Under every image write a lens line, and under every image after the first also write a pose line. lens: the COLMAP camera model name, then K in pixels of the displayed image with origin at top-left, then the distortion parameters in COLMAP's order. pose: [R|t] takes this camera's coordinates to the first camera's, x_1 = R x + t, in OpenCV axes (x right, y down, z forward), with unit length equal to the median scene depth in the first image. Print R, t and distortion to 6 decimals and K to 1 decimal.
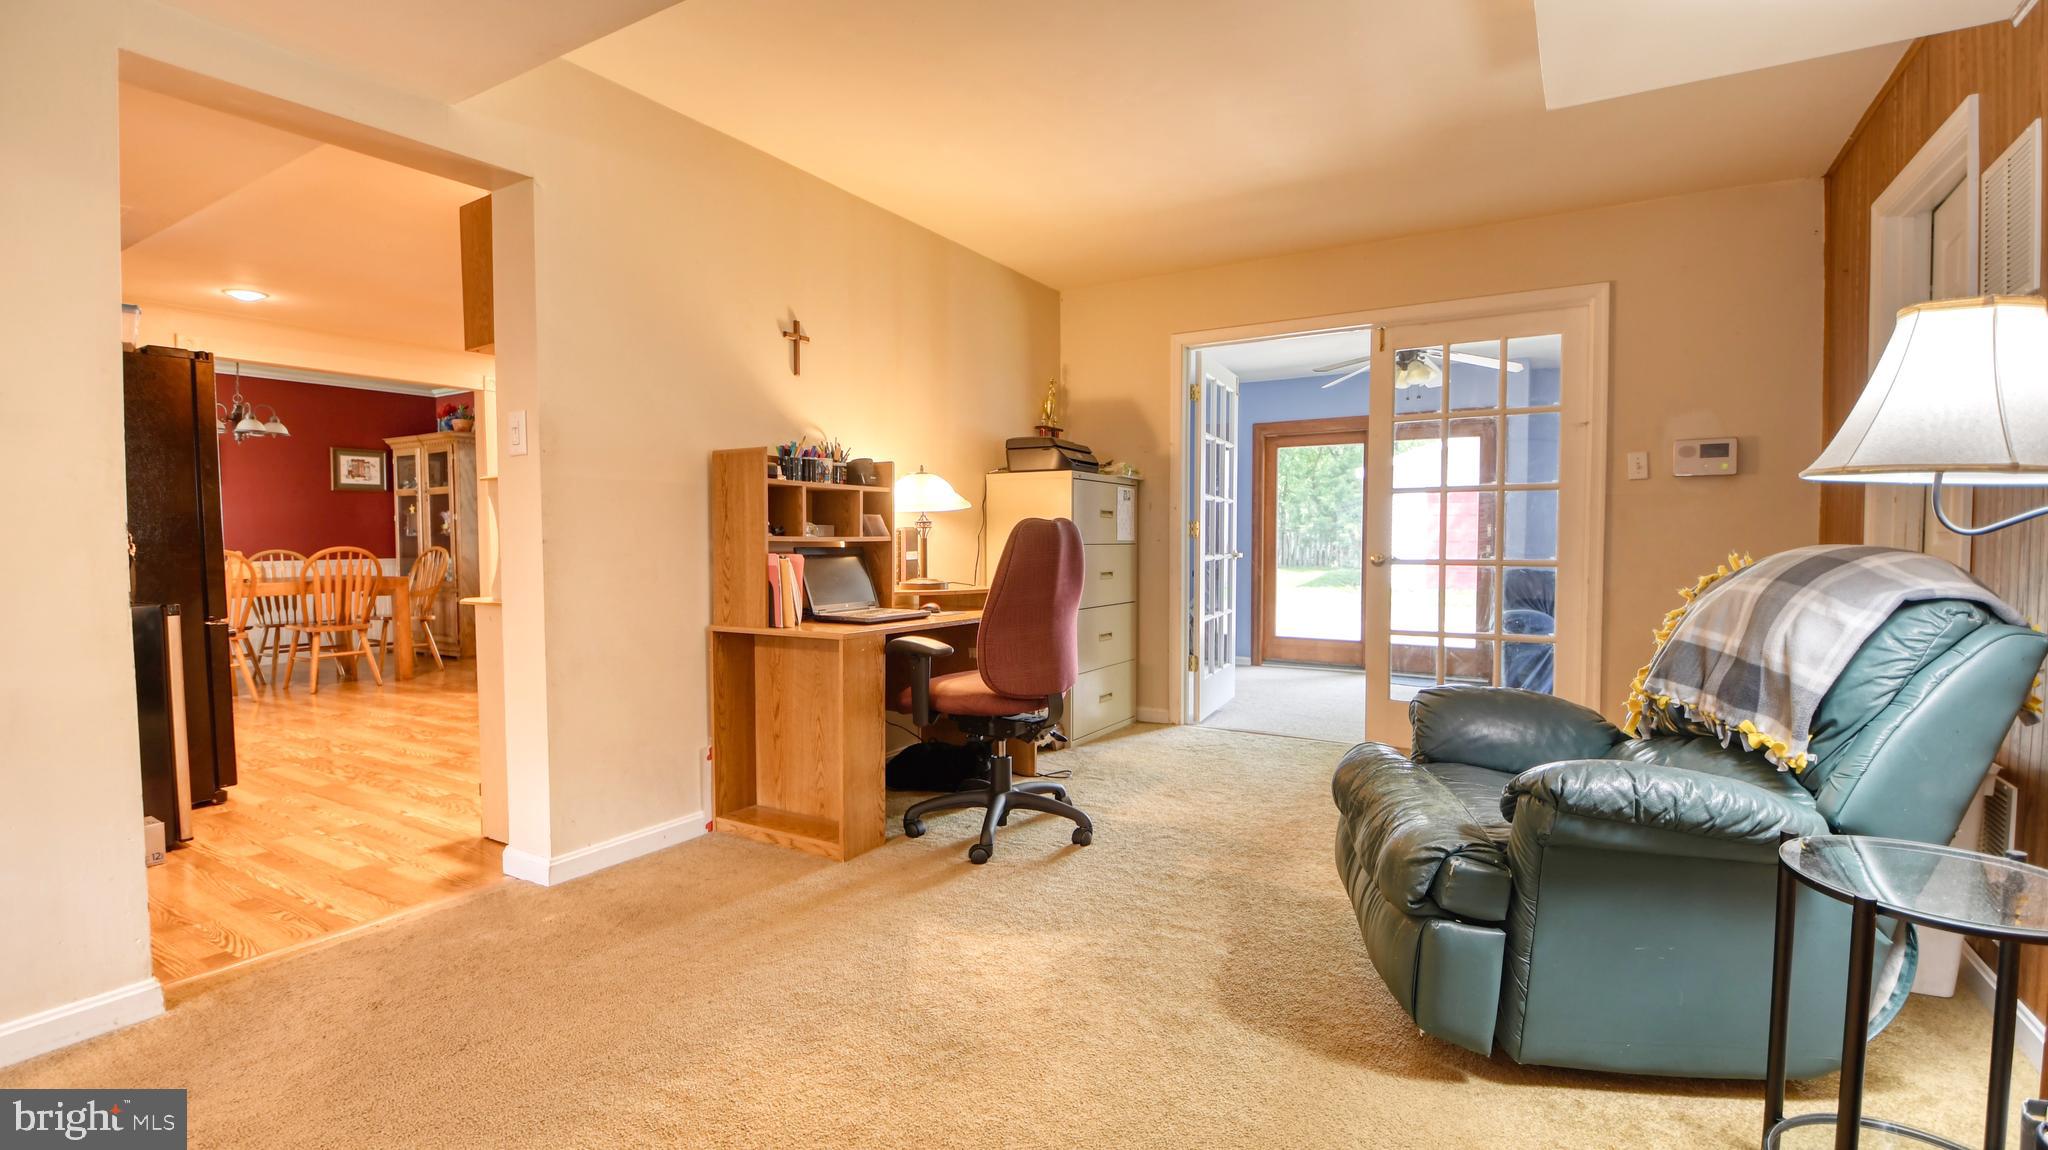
lens RADIAL K [[913.8, 0, 1019.2], [0, 913.8, 579.5], [0, 0, 1]] dist [-0.009927, -0.001686]
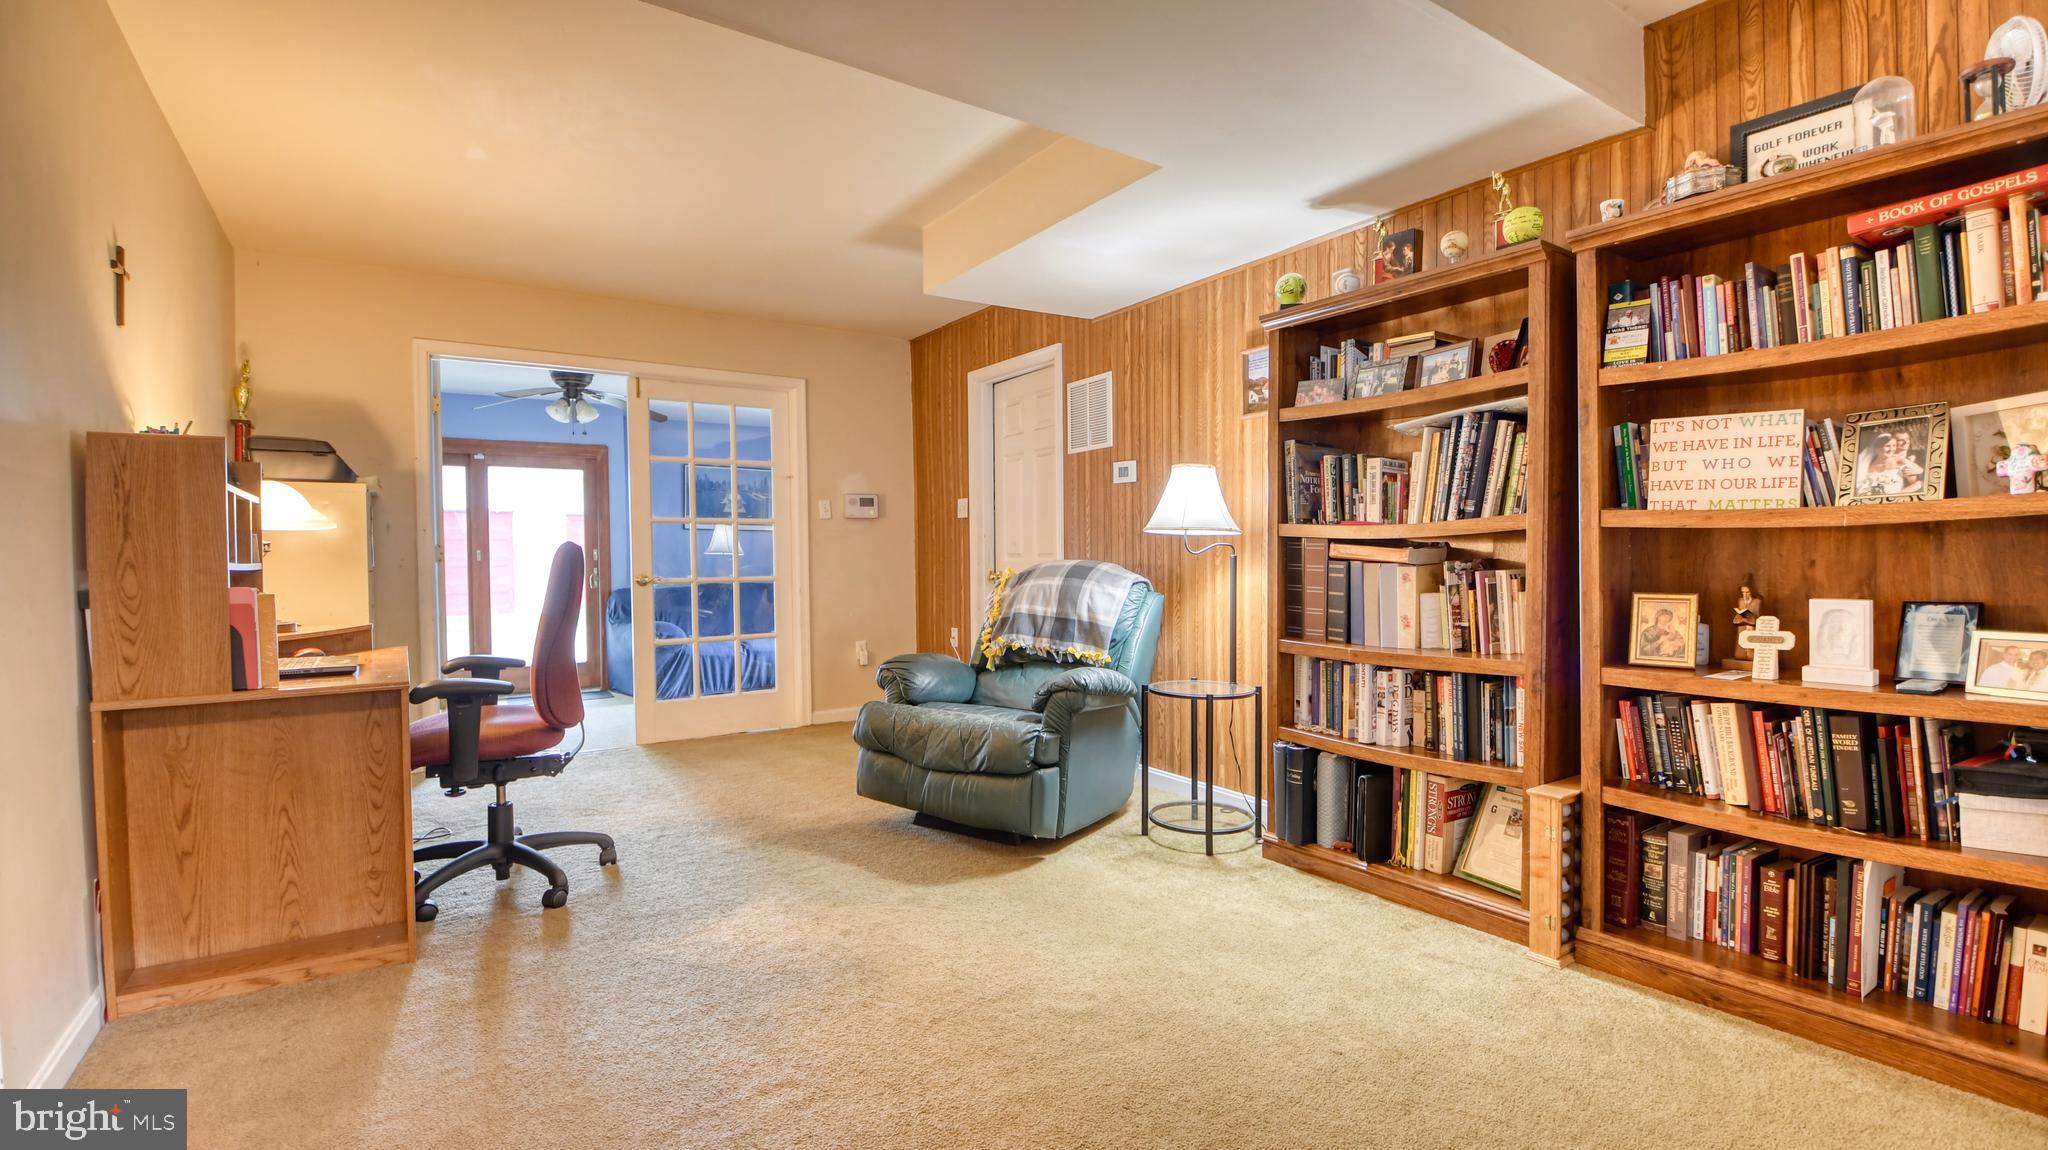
lens RADIAL K [[913.8, 0, 1017.6], [0, 913.8, 574.8], [0, 0, 1]] dist [-0.009927, -0.001686]
pose [[0.421306, -0.021713, 0.906658, -0.672831], [0.051673, 0.998664, -0.000095, -0.007021], [-0.905445, 0.046890, 0.421866, 0.150174]]
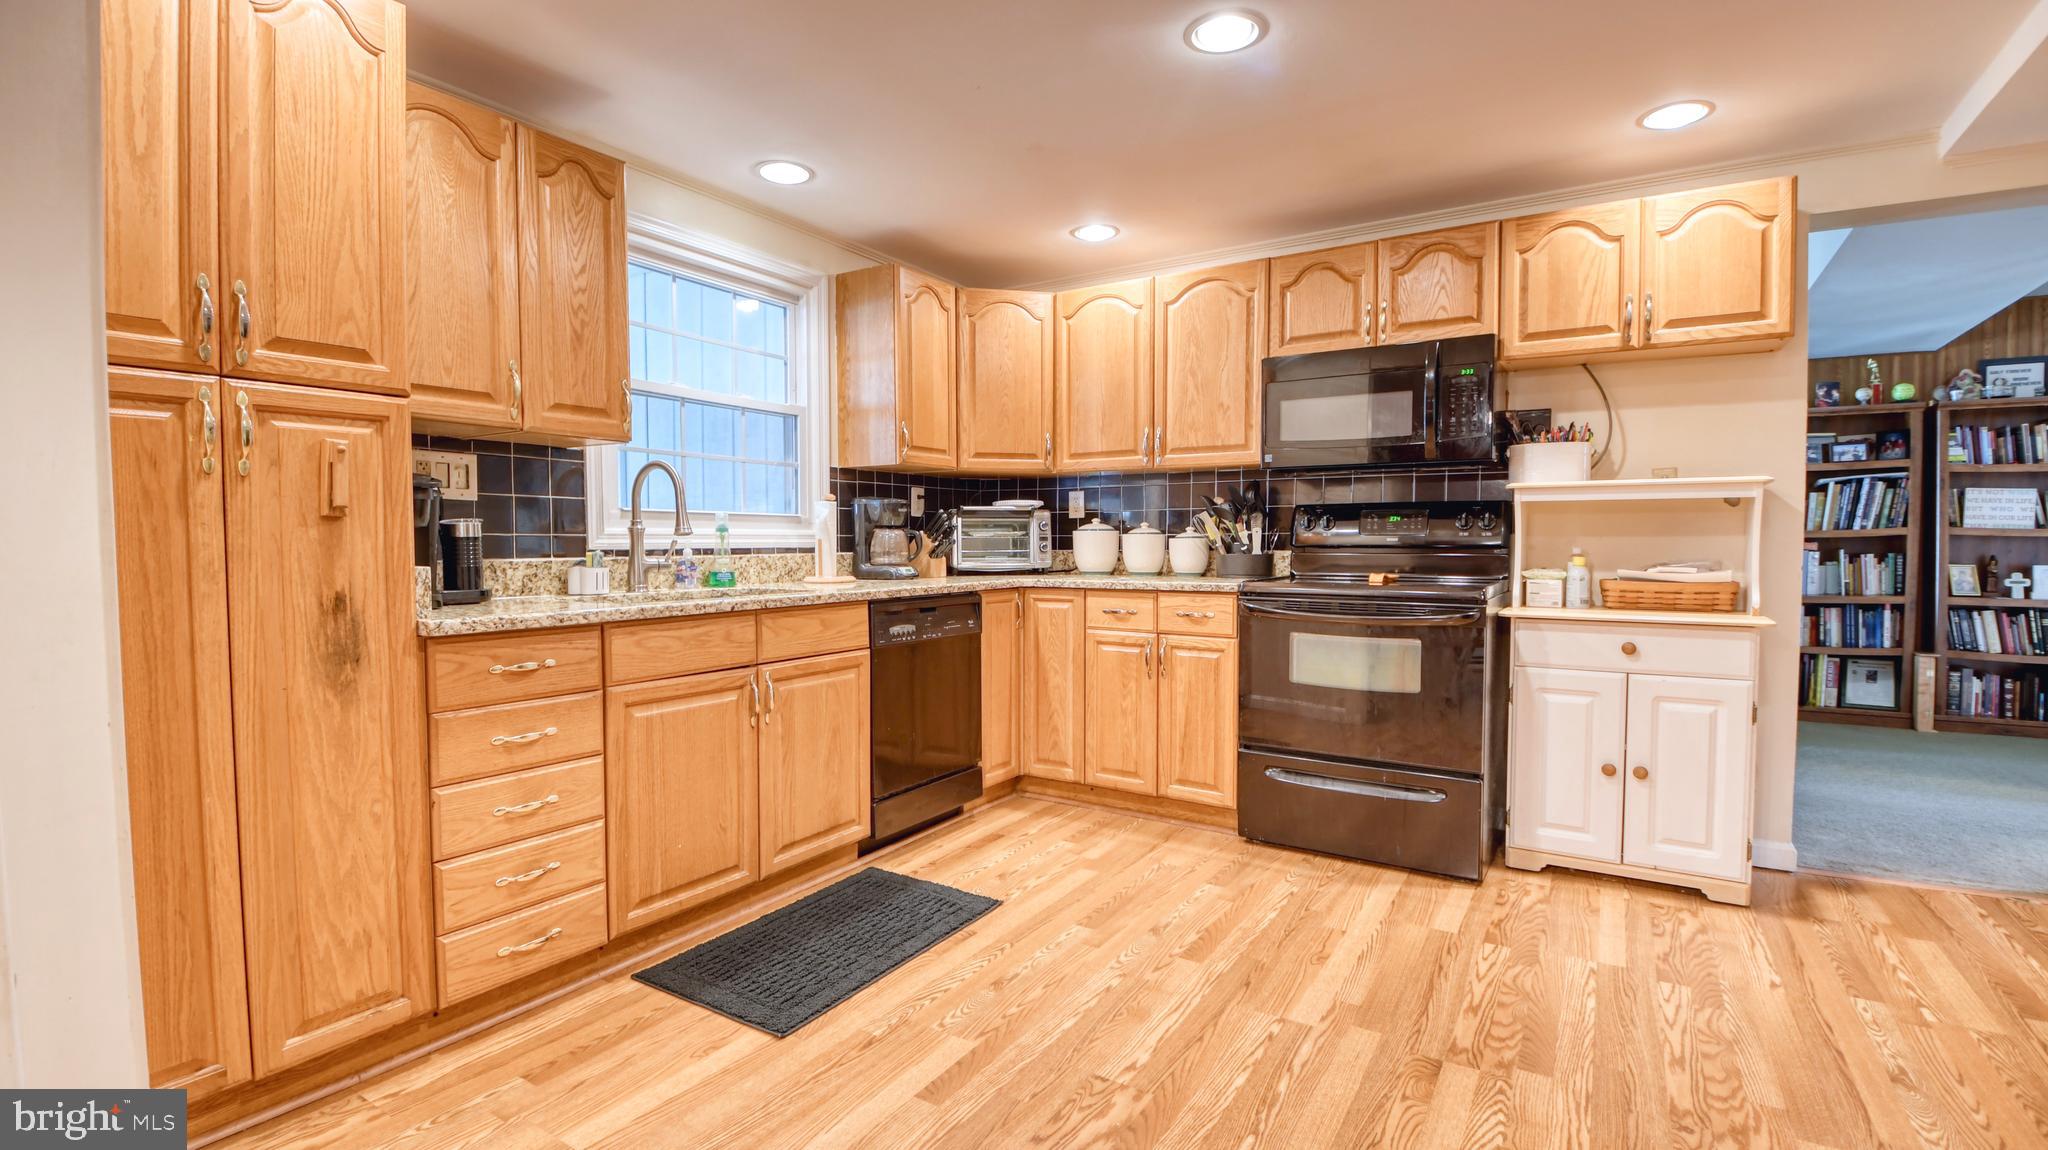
lens RADIAL K [[913.8, 0, 1030.4], [0, 913.8, 568.8], [0, 0, 1]] dist [-0.009927, -0.001686]
pose [[0.024049, -0.033151, 0.999161, -1.525734], [0.047509, 0.998359, 0.031981, -0.094943], [-0.998581, 0.046700, 0.025584, 1.731178]]
